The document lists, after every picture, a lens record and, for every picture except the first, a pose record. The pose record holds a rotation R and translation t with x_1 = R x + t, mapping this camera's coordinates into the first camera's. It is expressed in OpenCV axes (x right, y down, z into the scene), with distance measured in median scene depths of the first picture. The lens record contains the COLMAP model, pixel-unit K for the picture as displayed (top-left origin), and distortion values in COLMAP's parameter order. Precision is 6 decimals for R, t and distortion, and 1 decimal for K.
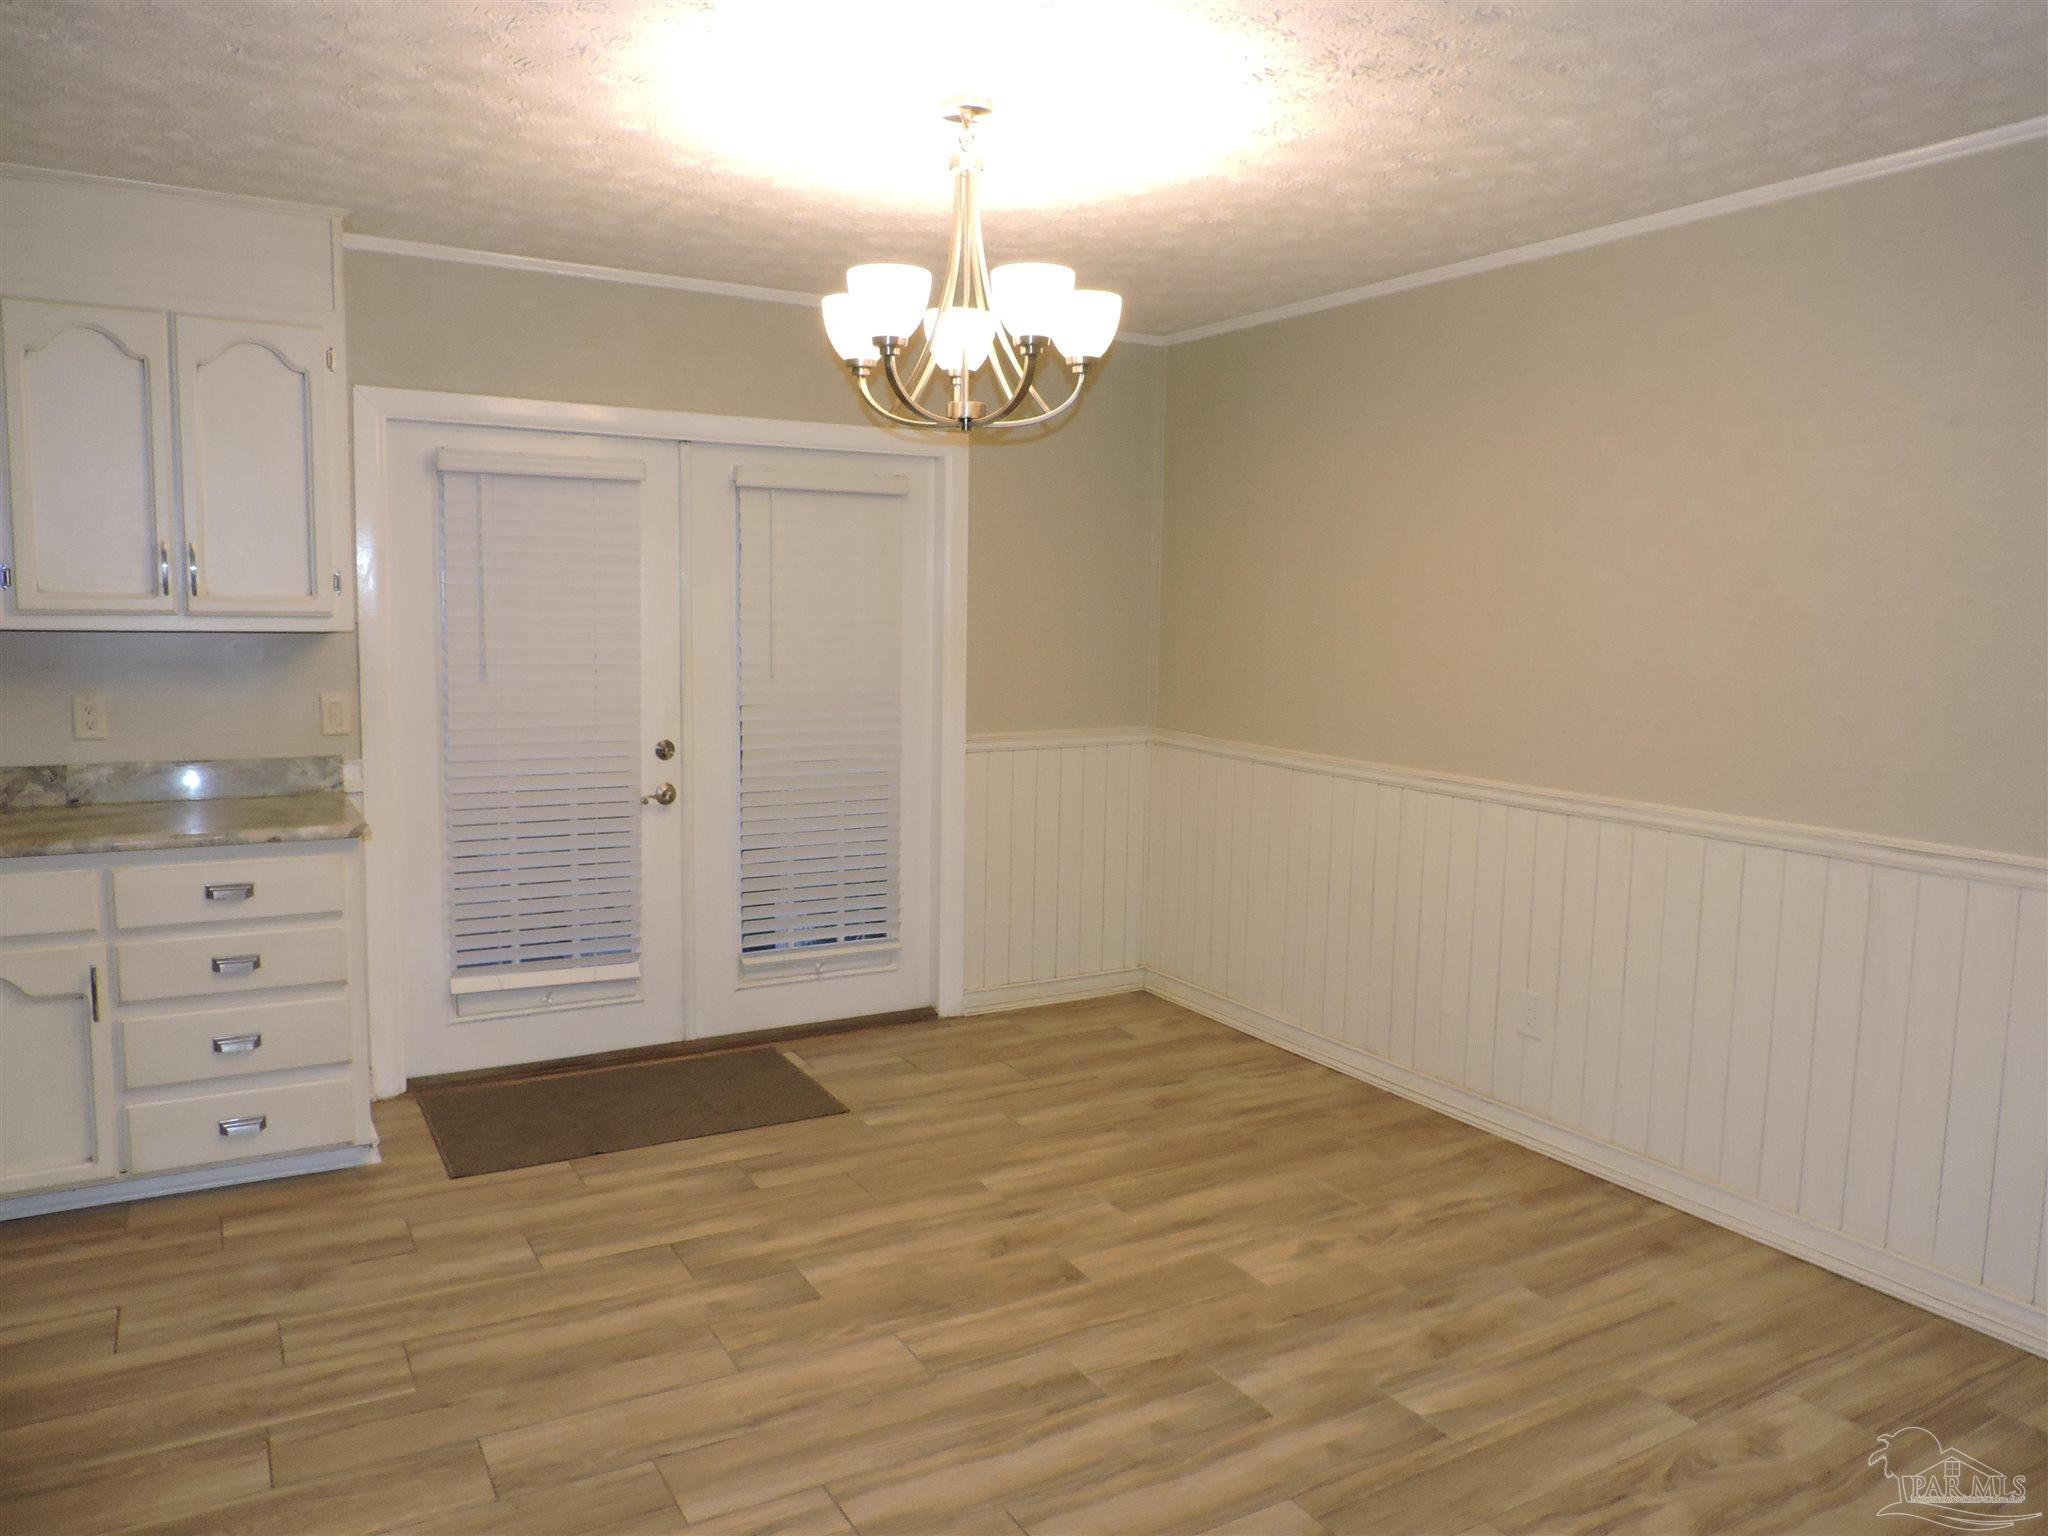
lens RADIAL K [[1436.8, 0, 1024.0], [0, 1436.8, 768.0], [0, 0, 1]] dist [-0.007545, -0.002663]
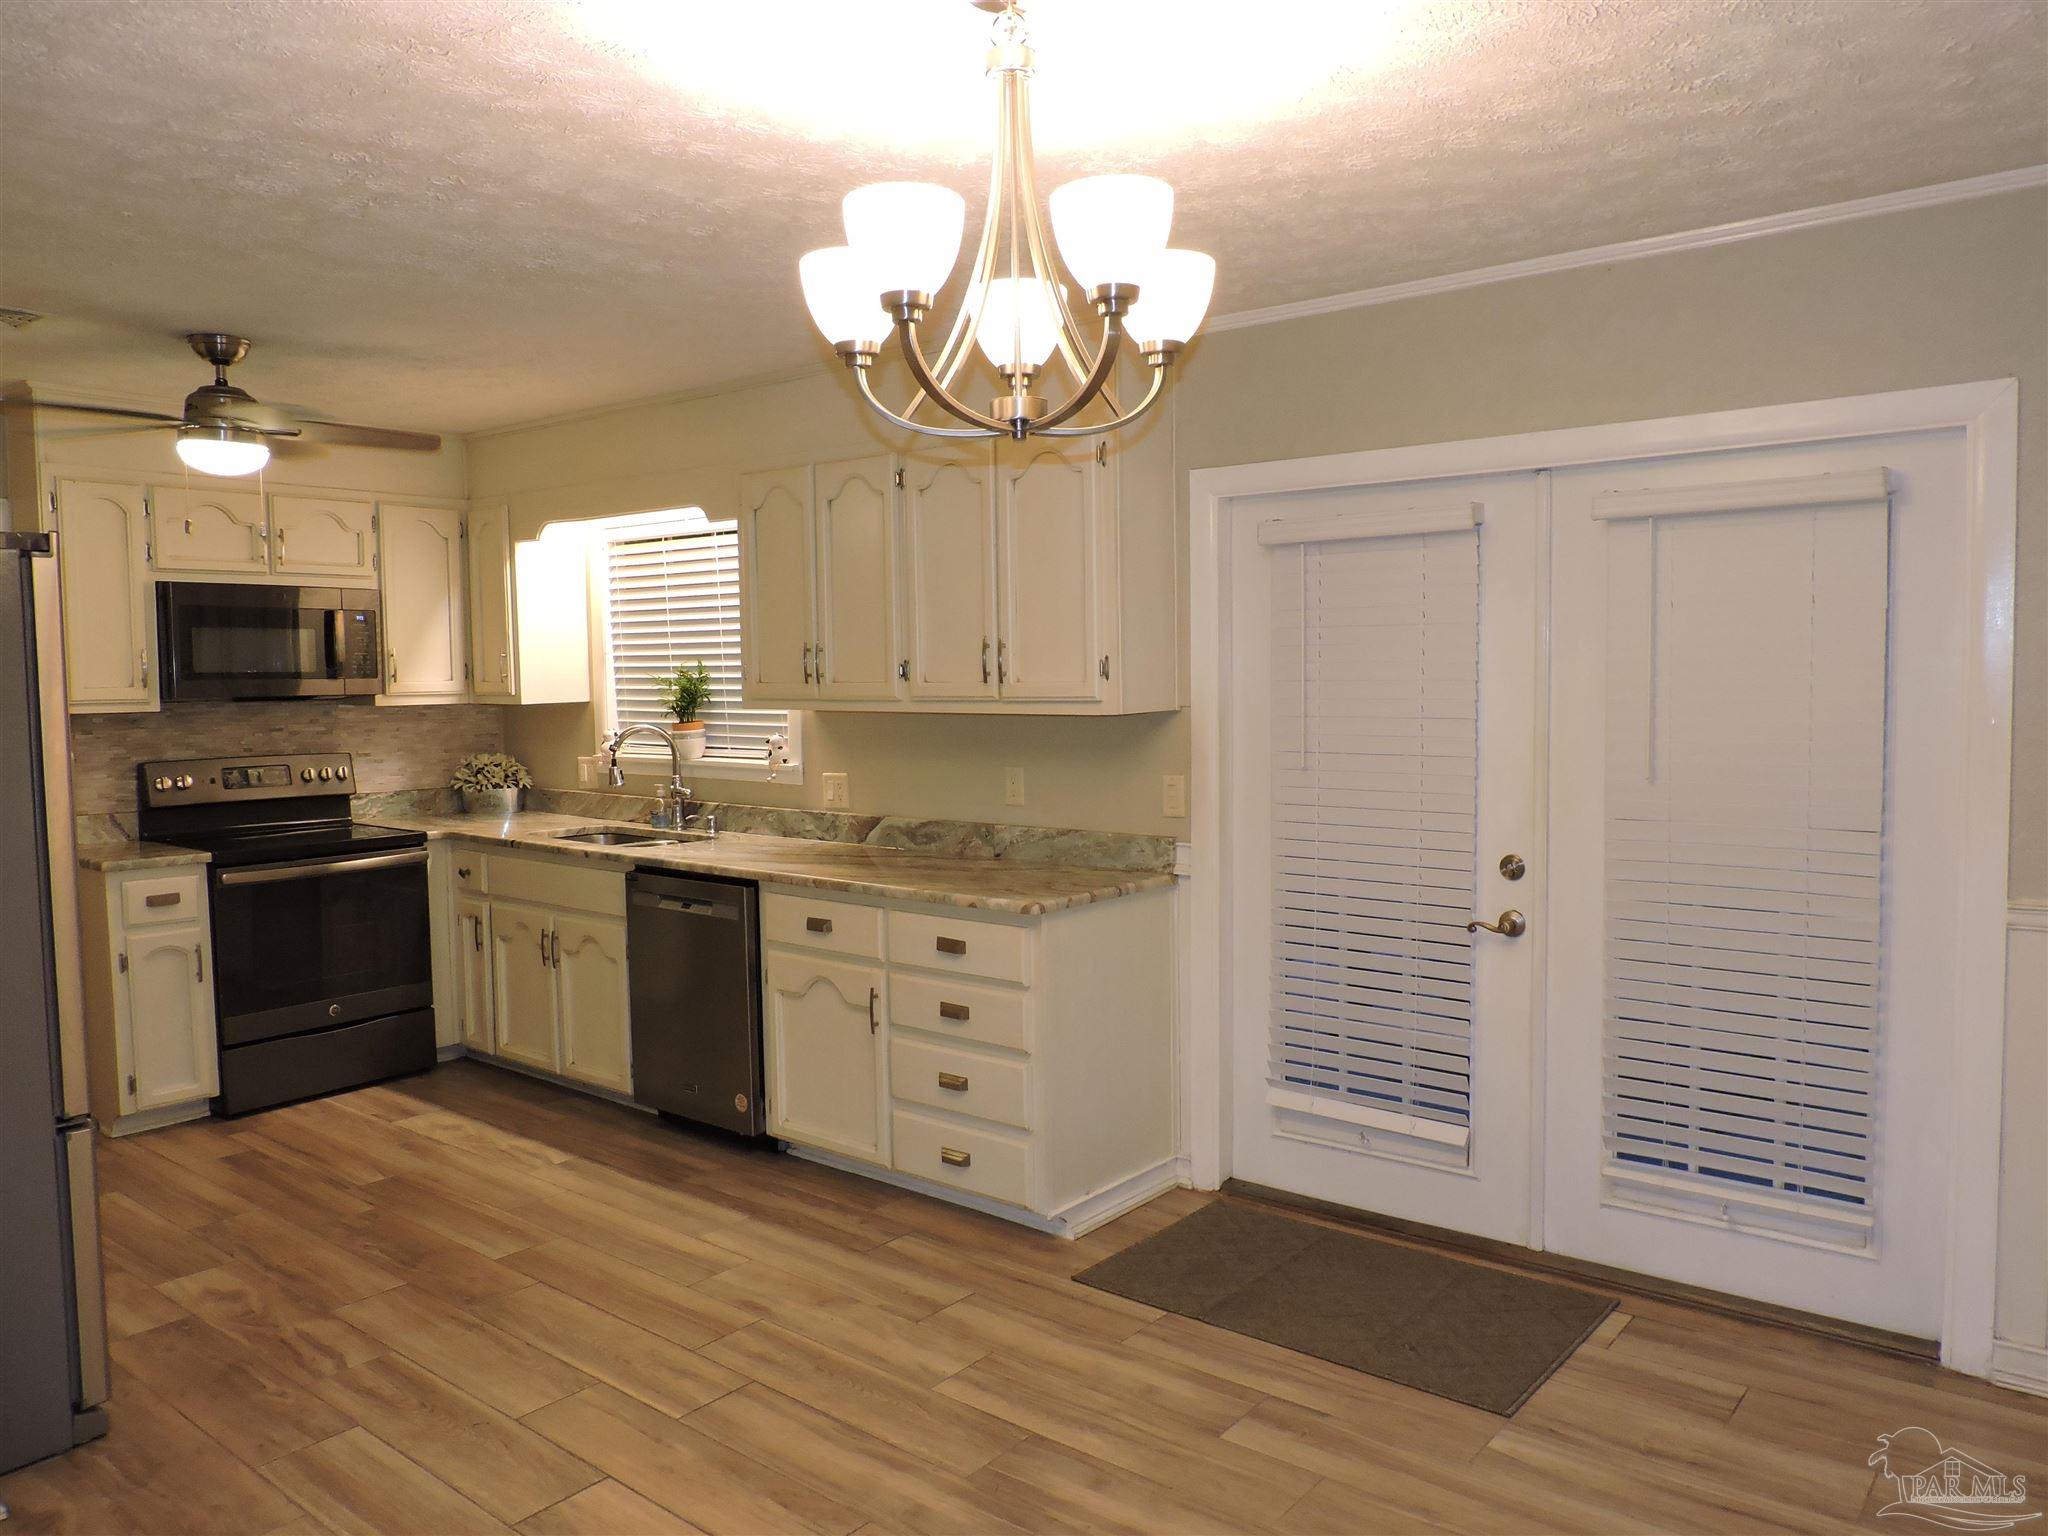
lens RADIAL K [[1455.3, 0, 1028.2], [0, 1455.3, 768.8], [0, 0, 1]] dist [-0.027950, 0.011313]
pose [[0.358648, 0.042368, -0.932511, 0.521976], [-0.083559, 0.996416, 0.013134, -0.072961], [0.929725, 0.073209, 0.360903, 0.628535]]
